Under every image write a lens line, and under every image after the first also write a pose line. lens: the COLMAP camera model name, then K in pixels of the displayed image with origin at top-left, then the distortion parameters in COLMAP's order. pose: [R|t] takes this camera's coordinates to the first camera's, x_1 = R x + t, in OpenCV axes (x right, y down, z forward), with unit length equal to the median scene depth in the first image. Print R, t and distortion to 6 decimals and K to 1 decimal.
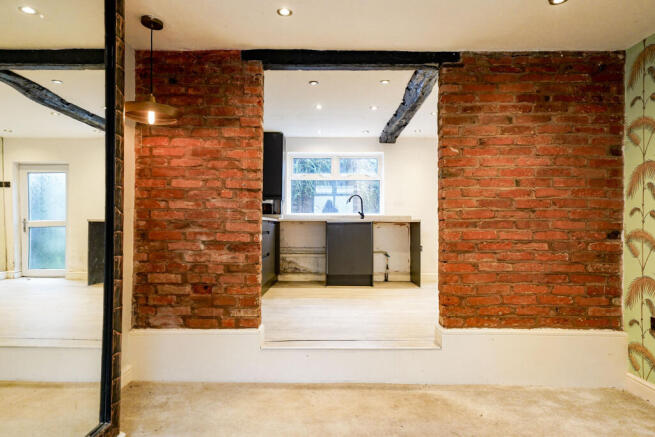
lens RADIAL K [[399.6, 0, 326.7], [0, 399.6, 219.4], [0, 0, 1]] dist [0.004217, 0.001088]
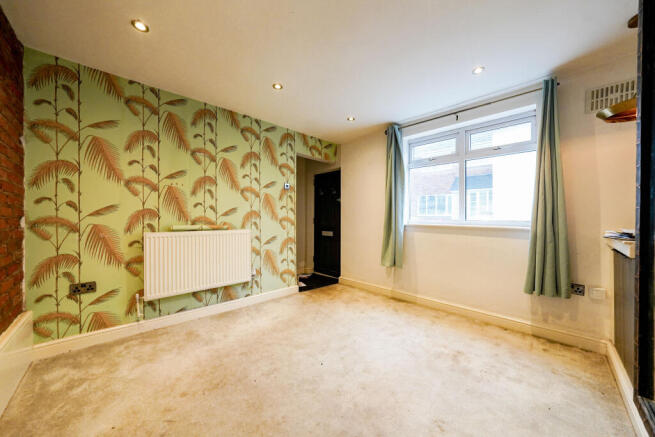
lens RADIAL K [[232.6, 0, 325.1], [0, 232.6, 218.0], [0, 0, 1]] dist [-0.003126, 0.000258]
pose [[-0.699367, -0.011140, 0.714676, -0.261769], [-0.011453, 0.999925, 0.004379, 0.018840], [-0.714671, -0.005122, -0.699442, 0.892666]]
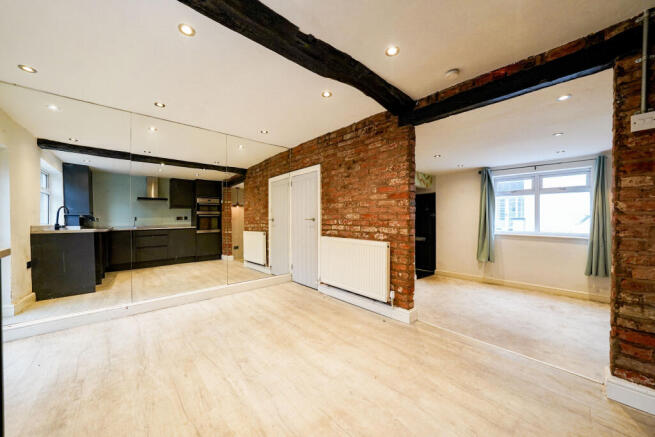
lens RADIAL K [[232.6, 0, 326.3], [0, 232.6, 218.8], [0, 0, 1]] dist [-0.003126, 0.000258]
pose [[-0.681822, -0.010273, 0.731446, -0.125162], [-0.010208, 0.999938, 0.004529, -0.060681], [-0.731447, -0.004379, -0.681884, 1.959321]]
